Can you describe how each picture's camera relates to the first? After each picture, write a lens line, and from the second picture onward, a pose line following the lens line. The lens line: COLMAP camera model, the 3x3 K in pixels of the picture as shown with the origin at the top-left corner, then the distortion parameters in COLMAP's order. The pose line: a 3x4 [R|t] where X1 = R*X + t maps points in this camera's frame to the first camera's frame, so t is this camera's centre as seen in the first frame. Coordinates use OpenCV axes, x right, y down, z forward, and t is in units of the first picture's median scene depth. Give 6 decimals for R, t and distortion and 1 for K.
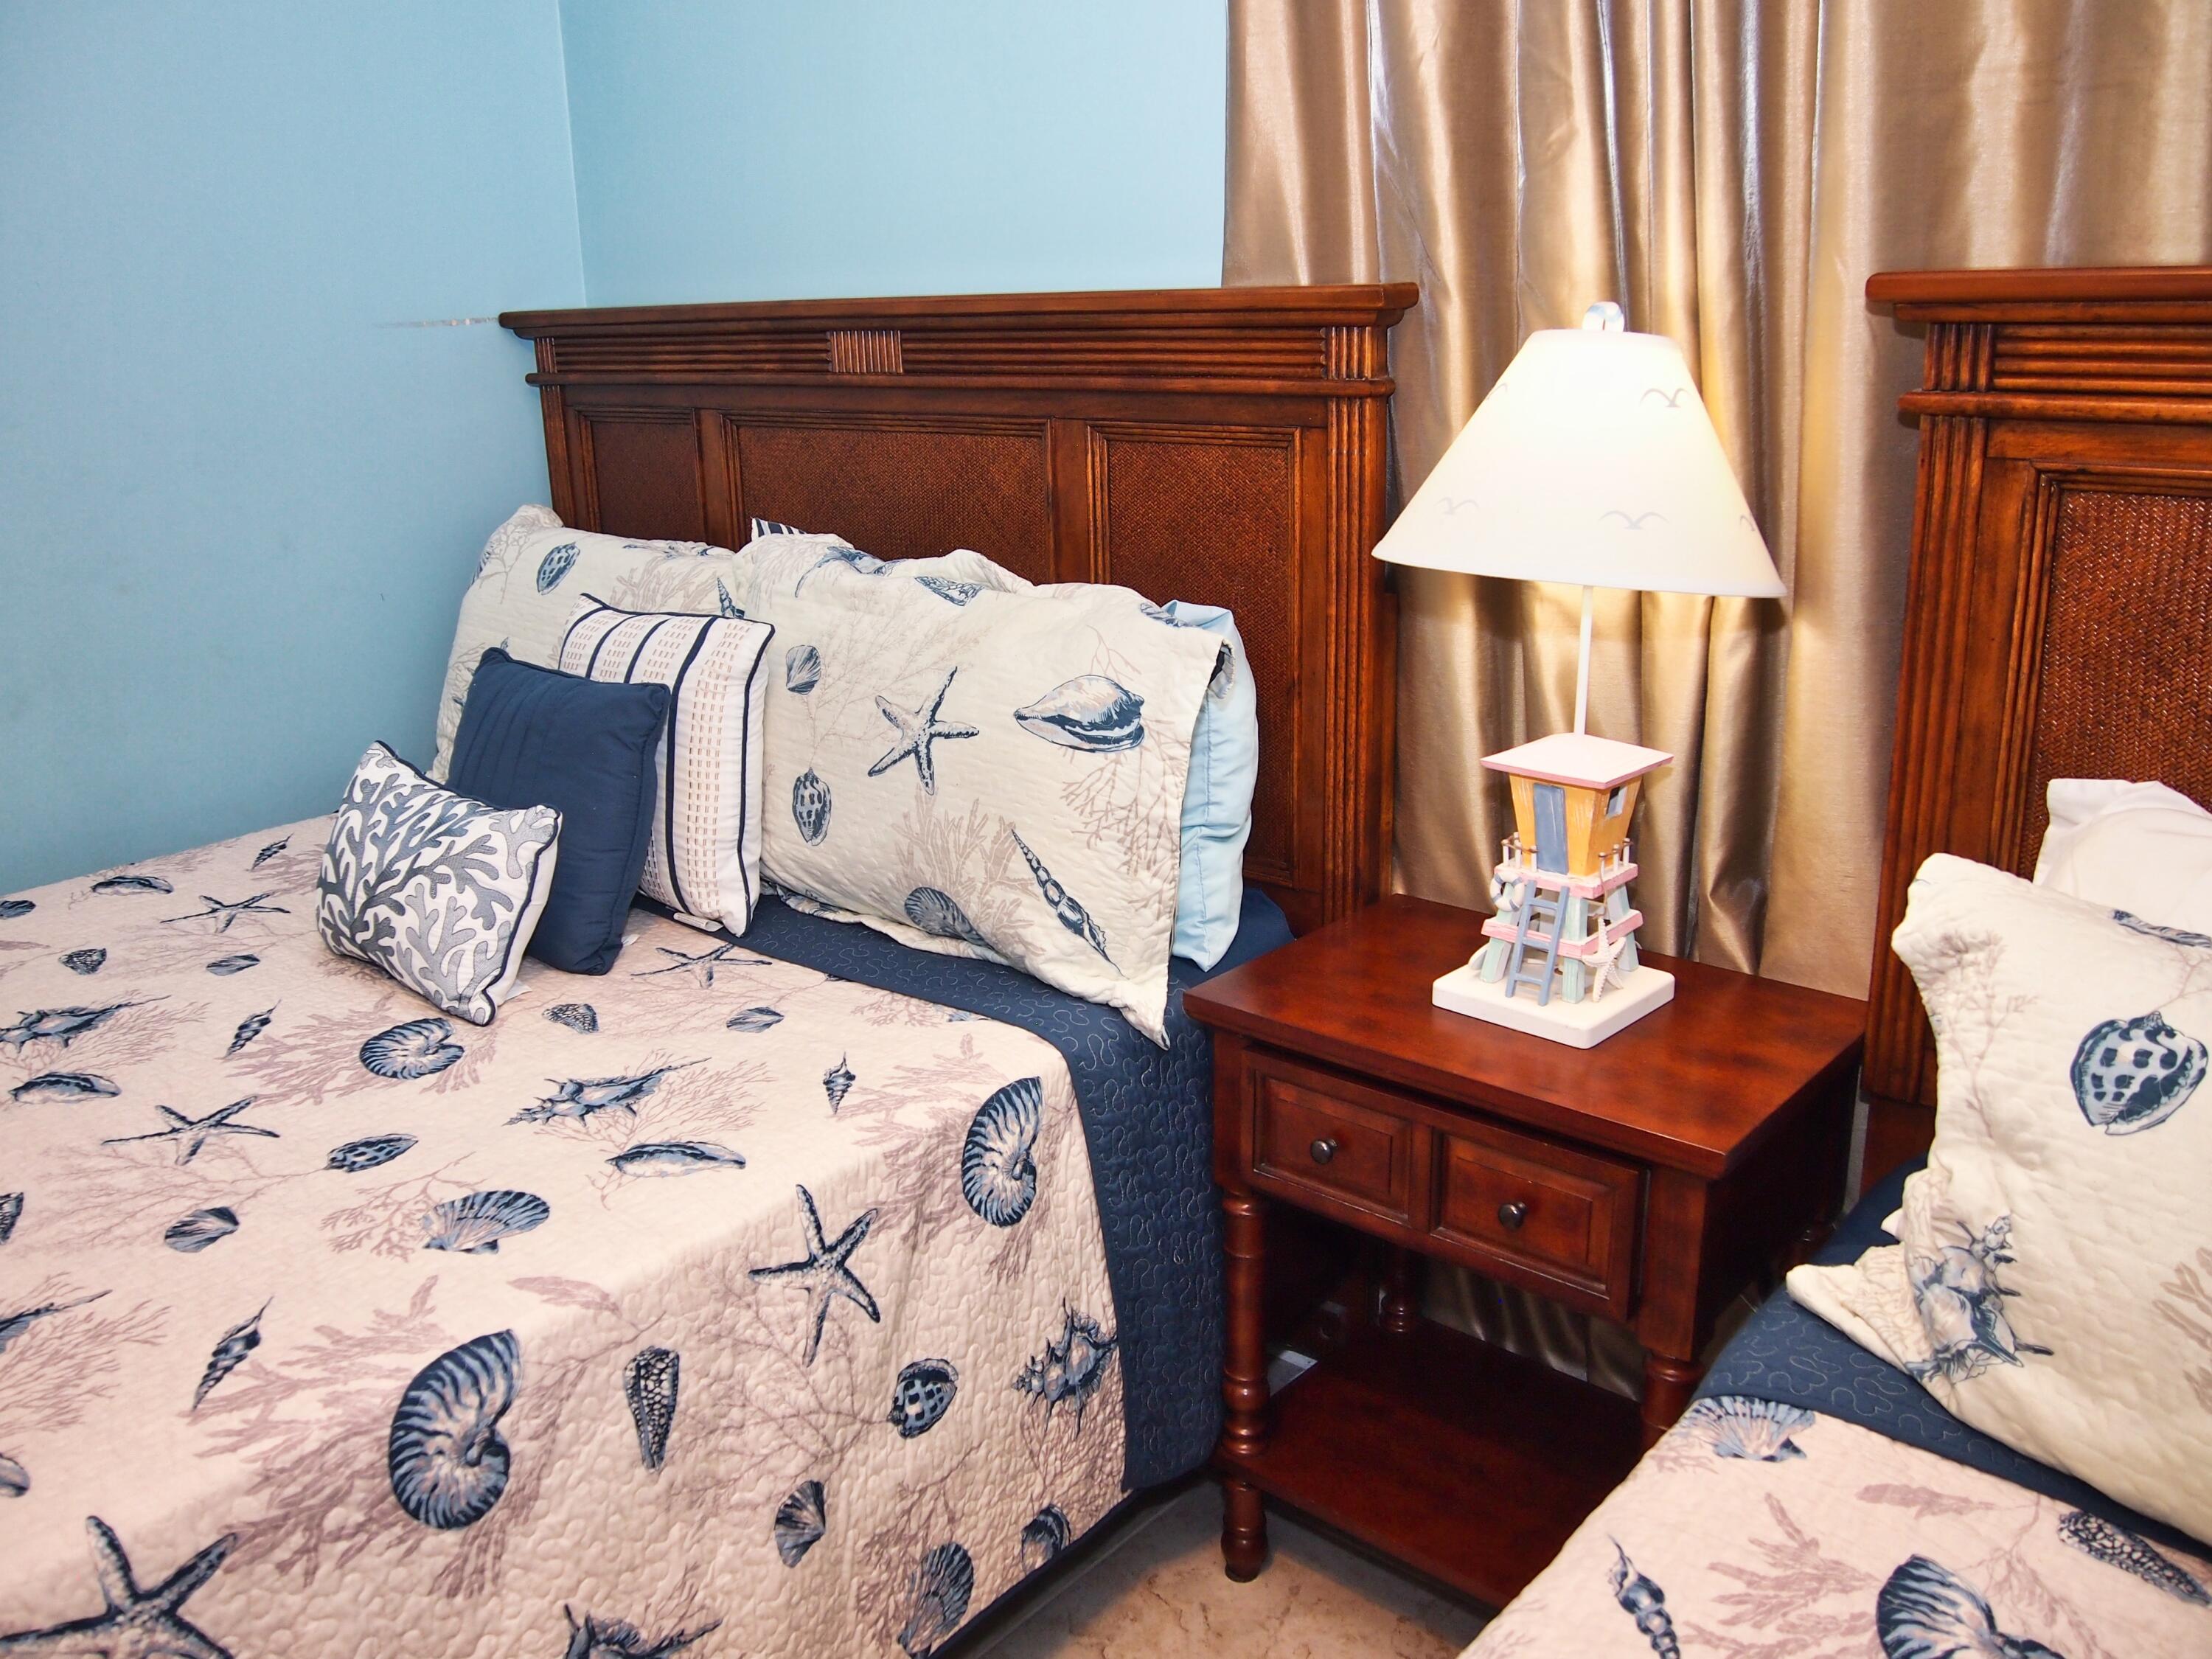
lens RADIAL K [[1787.2, 0, 1106.0], [0, 1787.2, 829.5], [0, 0, 1]] dist [-0.062865, 0.002813]
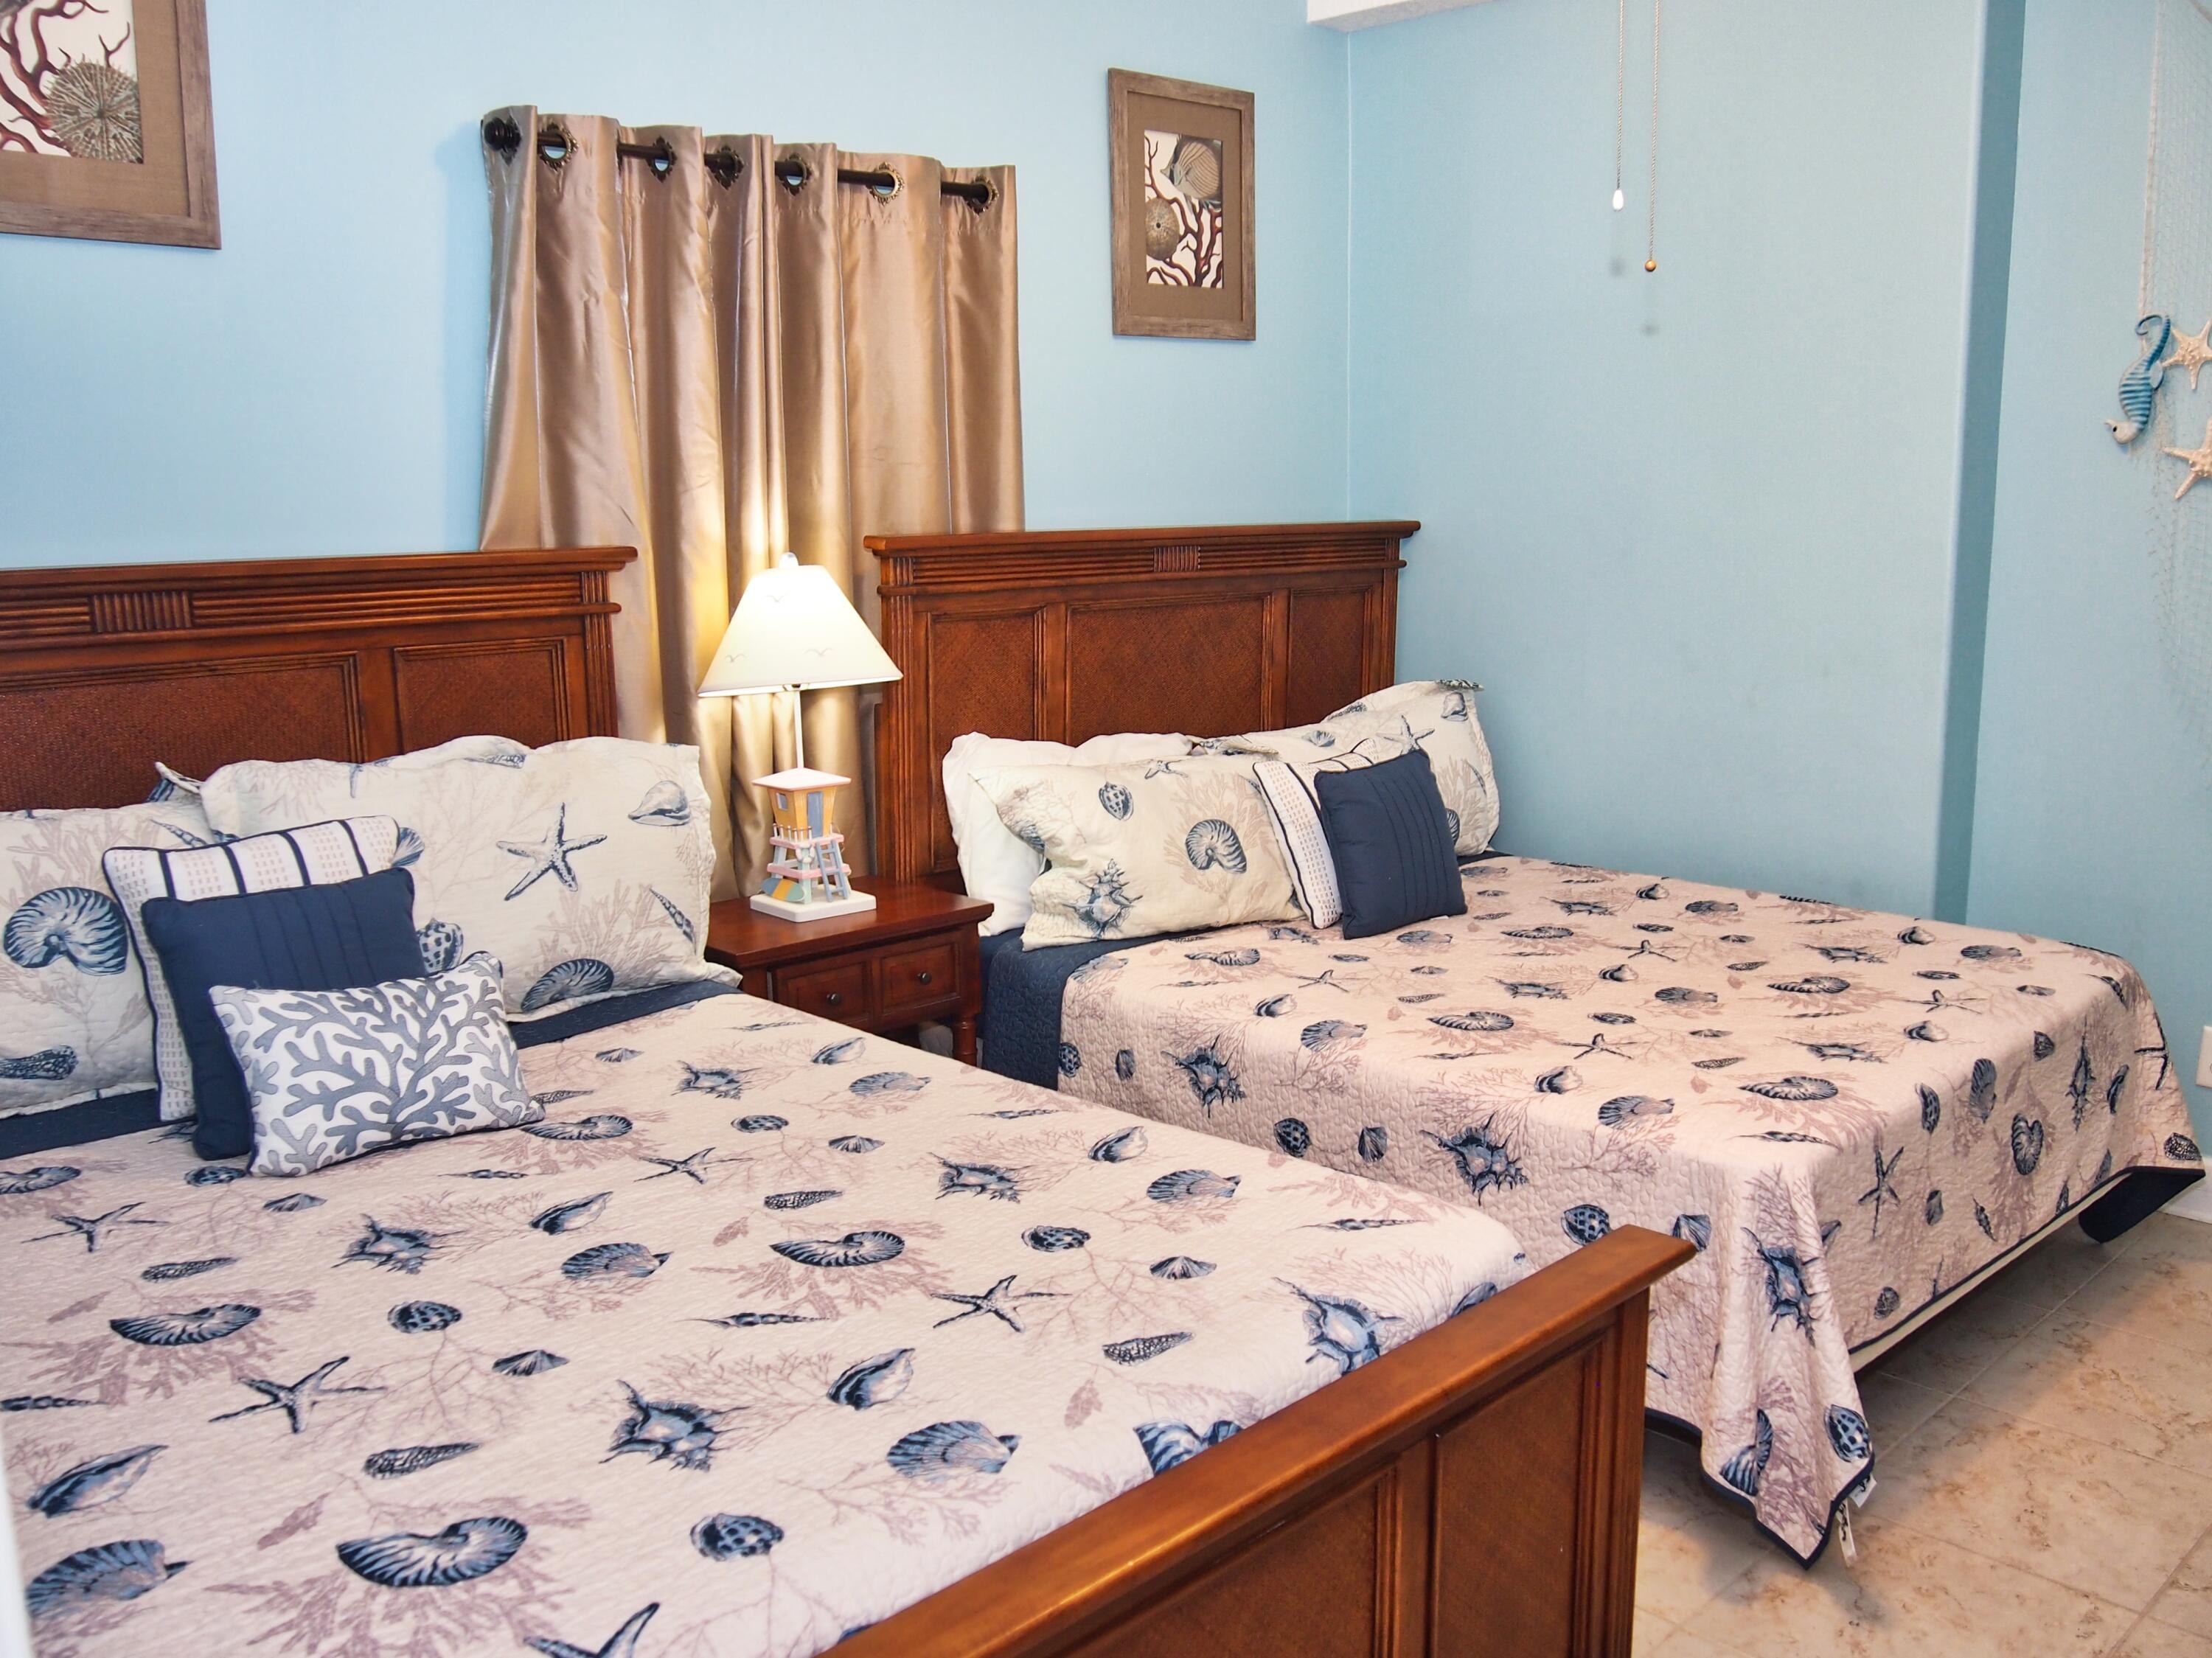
lens RADIAL K [[1849.3, 0, 1136.9], [0, 1849.3, 883.7], [0, 0, 1]] dist [-0.076096, 0.021919]
pose [[0.076263, -0.183639, 0.980031, -1.565075], [0.291416, 0.944082, 0.154226, -0.125834], [-0.953551, 0.273835, 0.125514, 0.385894]]
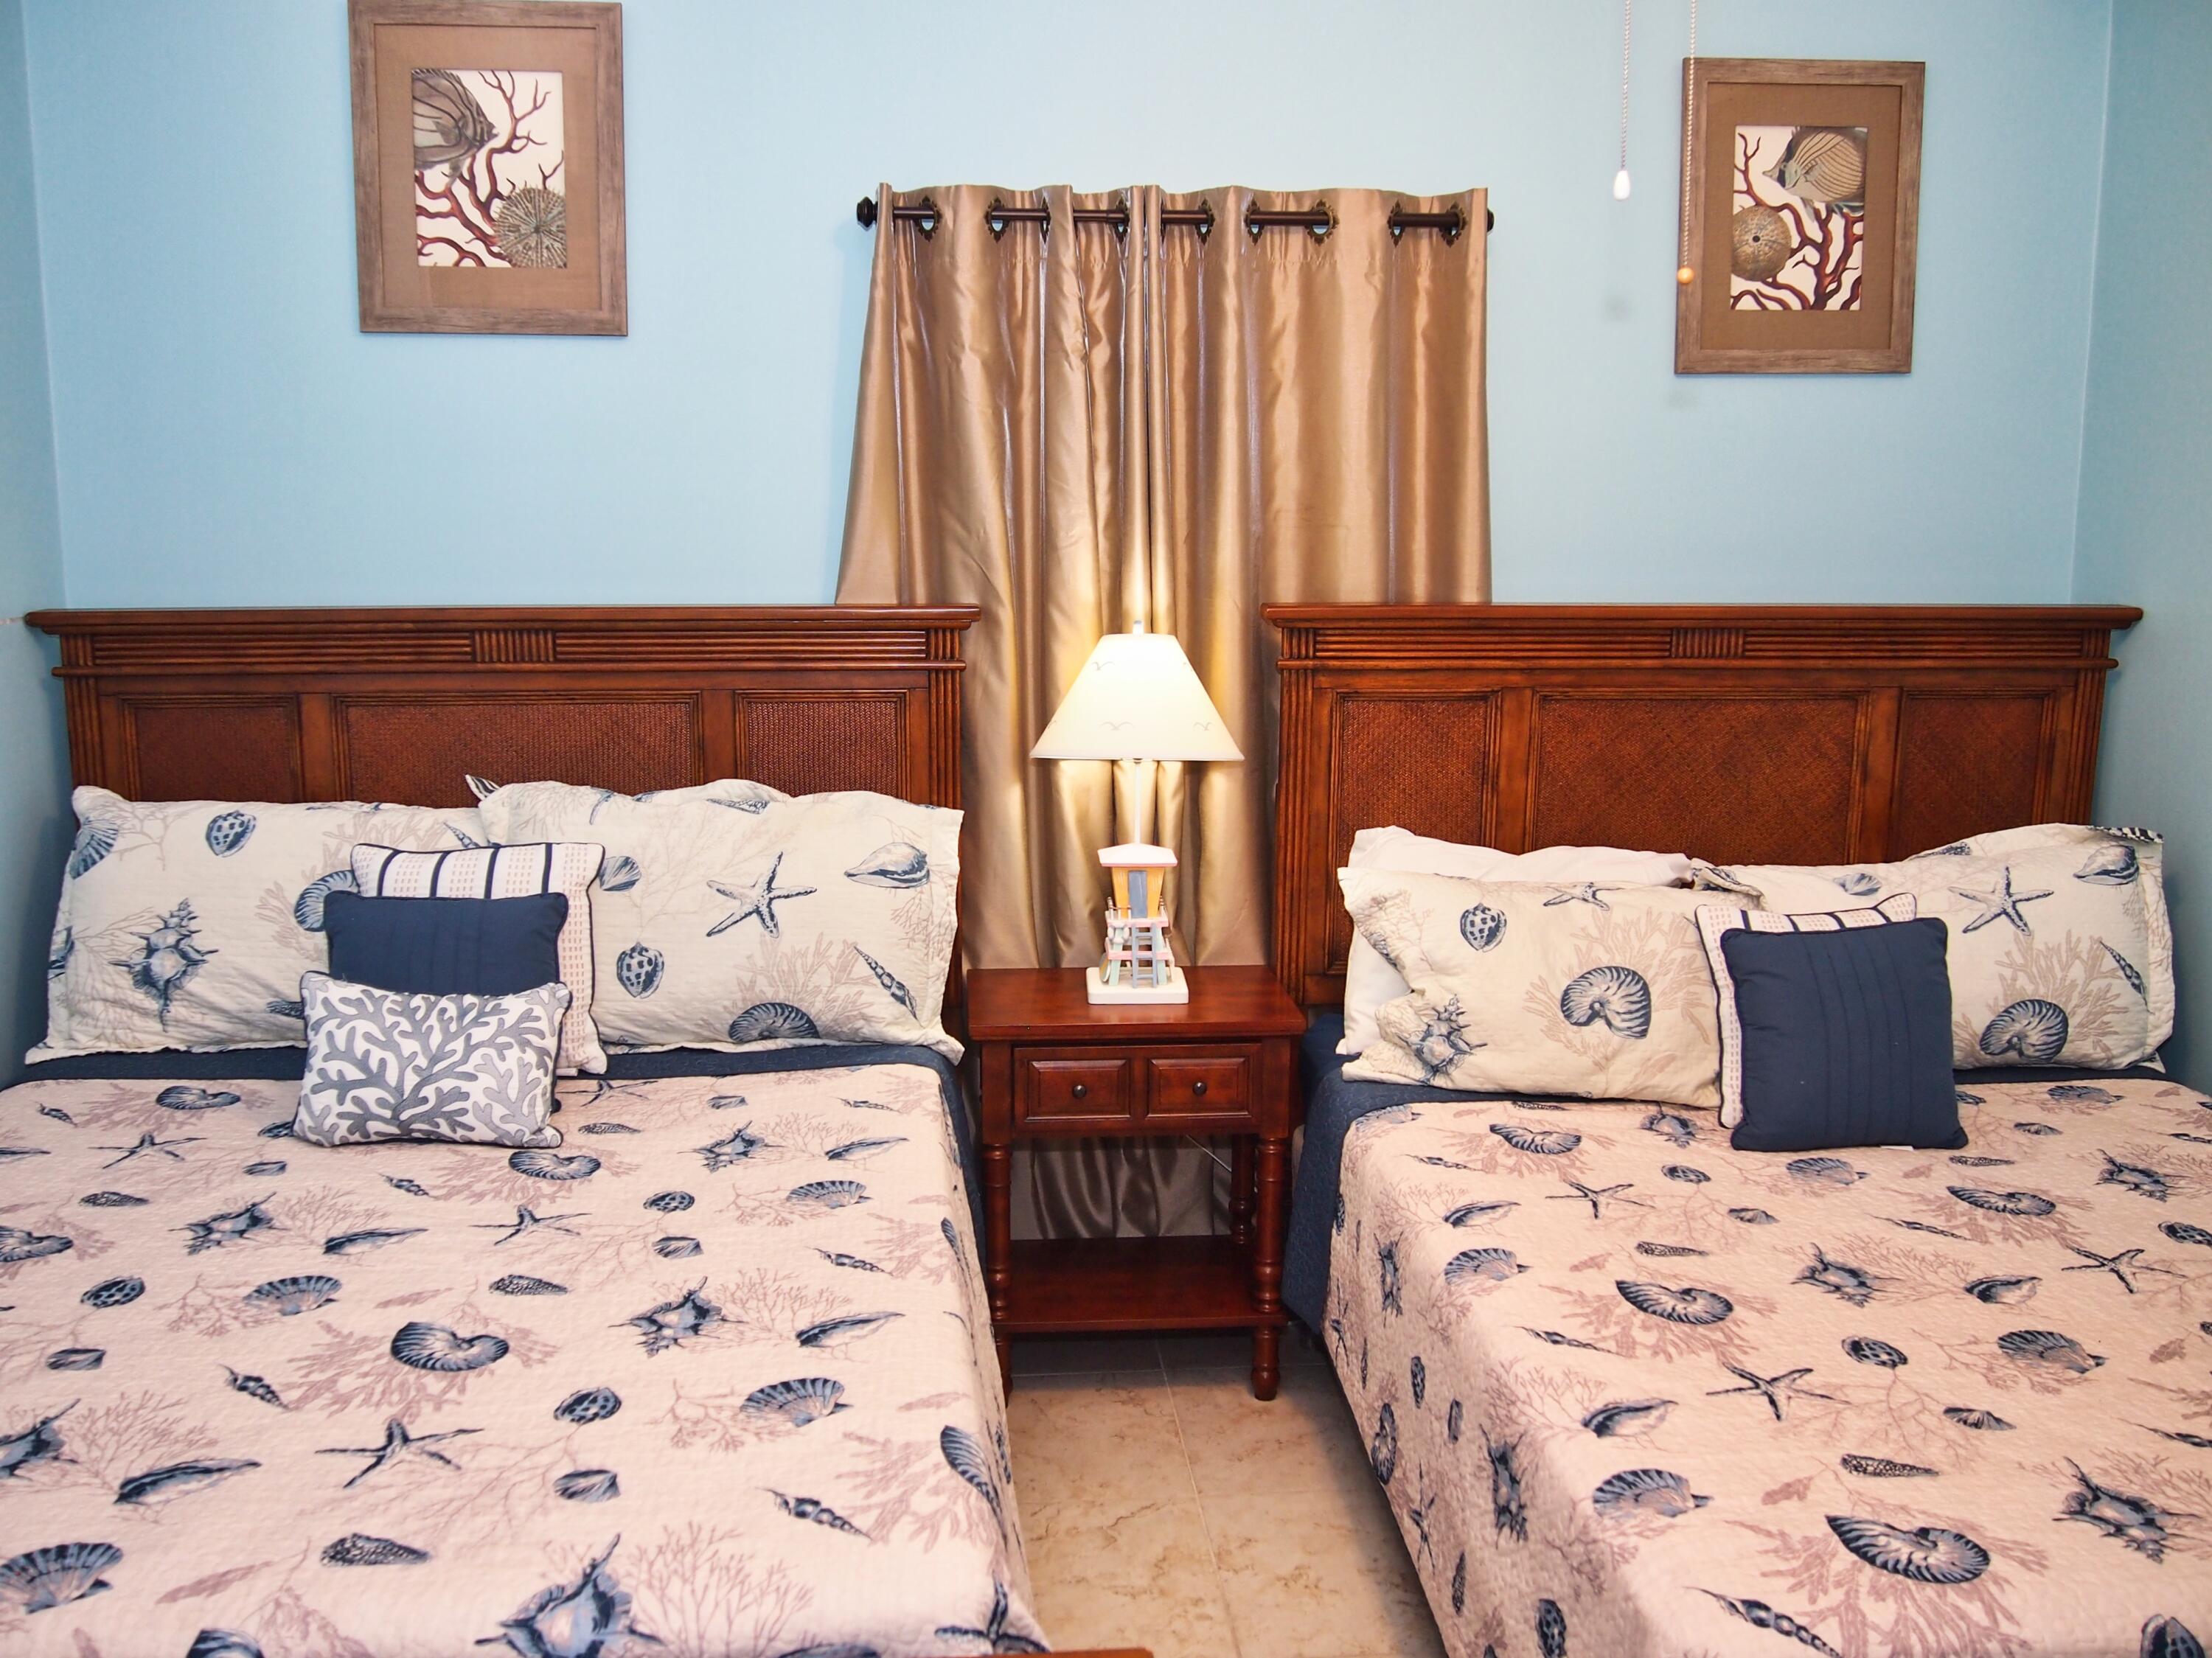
lens RADIAL K [[1809.3, 0, 1106.0], [0, 1809.3, 829.0], [0, 0, 1]] dist [-0.065669, 0.019993]
pose [[0.694670, -0.094479, 0.713097, -1.008545], [0.186504, 0.981093, -0.051698, 0.021768], [-0.694730, 0.168908, 0.699157, -0.281744]]
